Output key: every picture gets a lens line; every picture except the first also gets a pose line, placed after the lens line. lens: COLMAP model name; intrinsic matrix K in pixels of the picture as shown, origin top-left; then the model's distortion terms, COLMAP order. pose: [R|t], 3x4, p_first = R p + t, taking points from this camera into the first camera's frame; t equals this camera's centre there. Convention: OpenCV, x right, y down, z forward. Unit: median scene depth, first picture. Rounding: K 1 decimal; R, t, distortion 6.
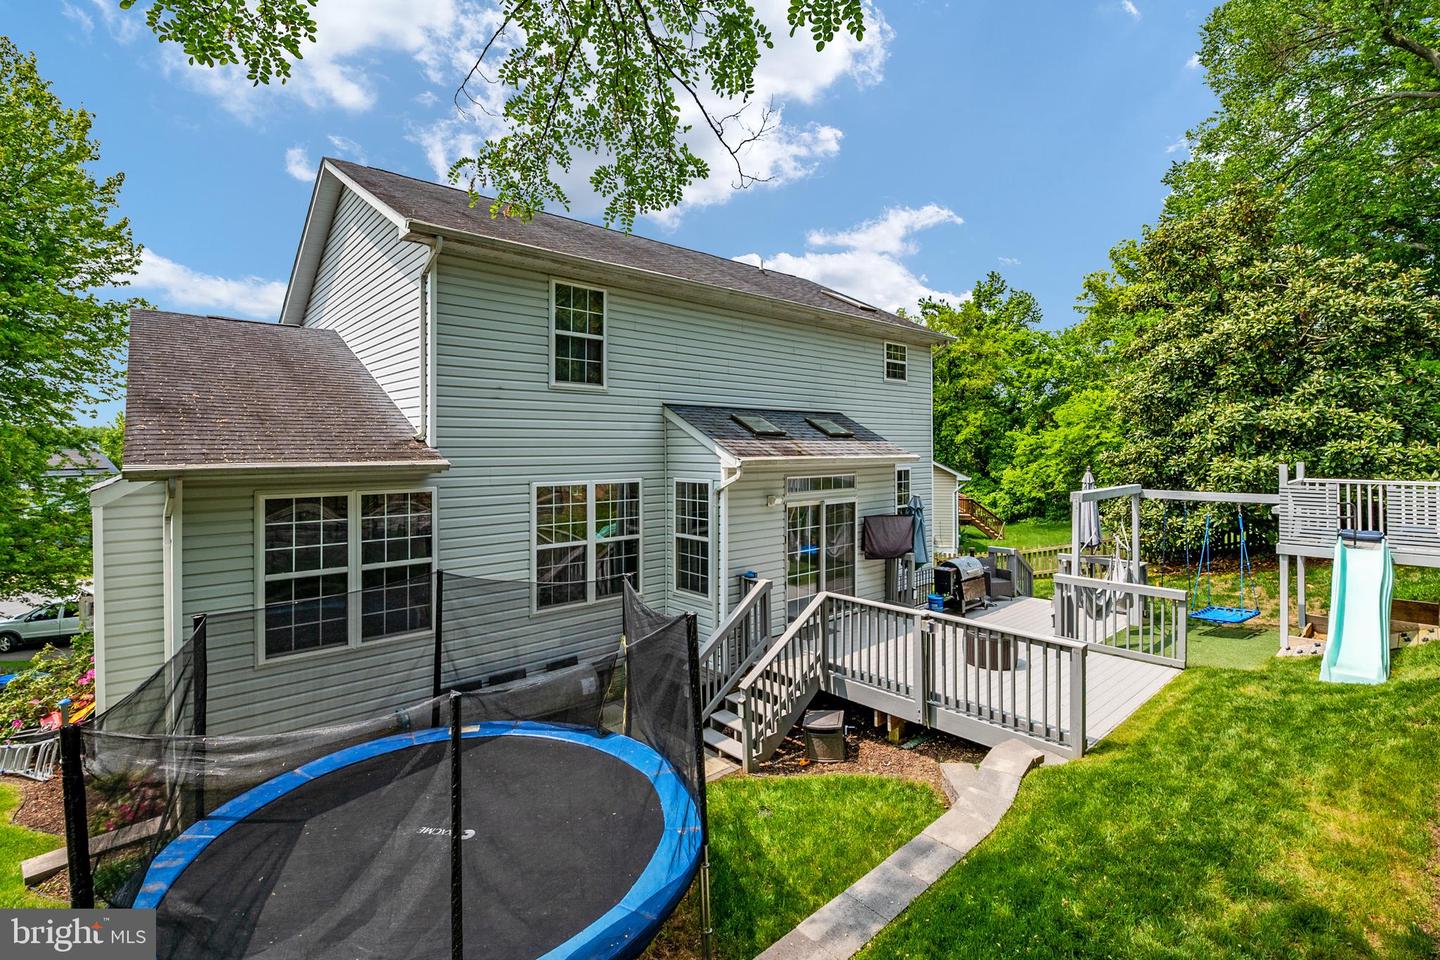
lens RADIAL K [[651.0, 0, 722.4], [0, 651.0, 436.1], [0, 0, 1]] dist [-0.002687, -0.010331]
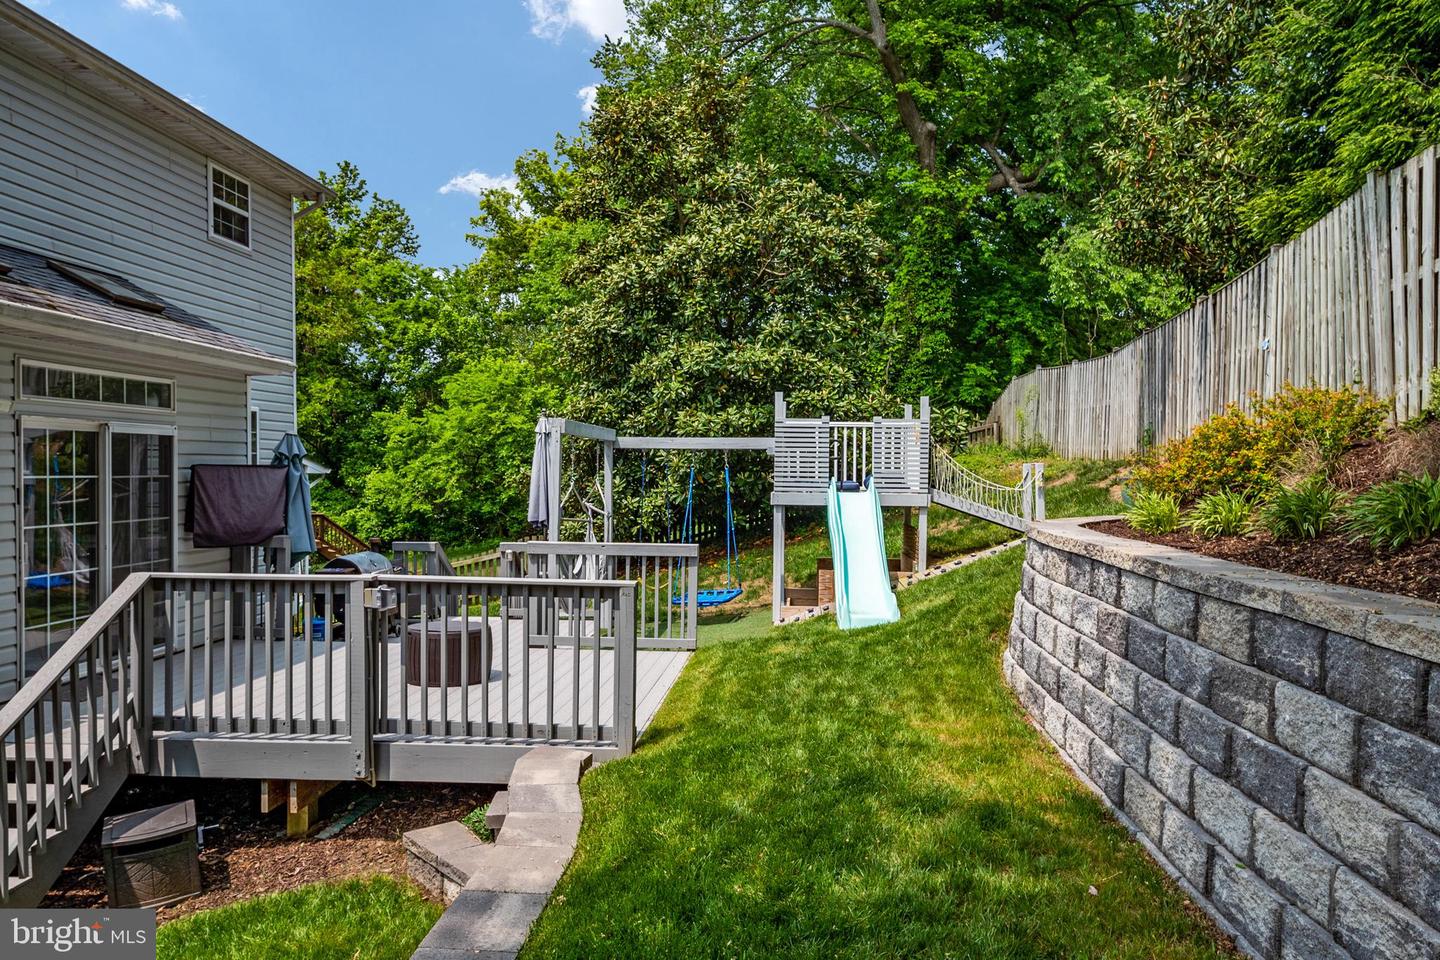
lens RADIAL K [[1026.0, 0, 723.3], [0, 1026.0, 503.8], [0, 0, 1]] dist [0.030775, 0.001138]
pose [[0.722133, -0.014944, 0.691593, -0.045581], [-0.020314, 0.998877, 0.042795, 0.110215], [-0.691456, -0.044953, 0.721019, 0.115124]]
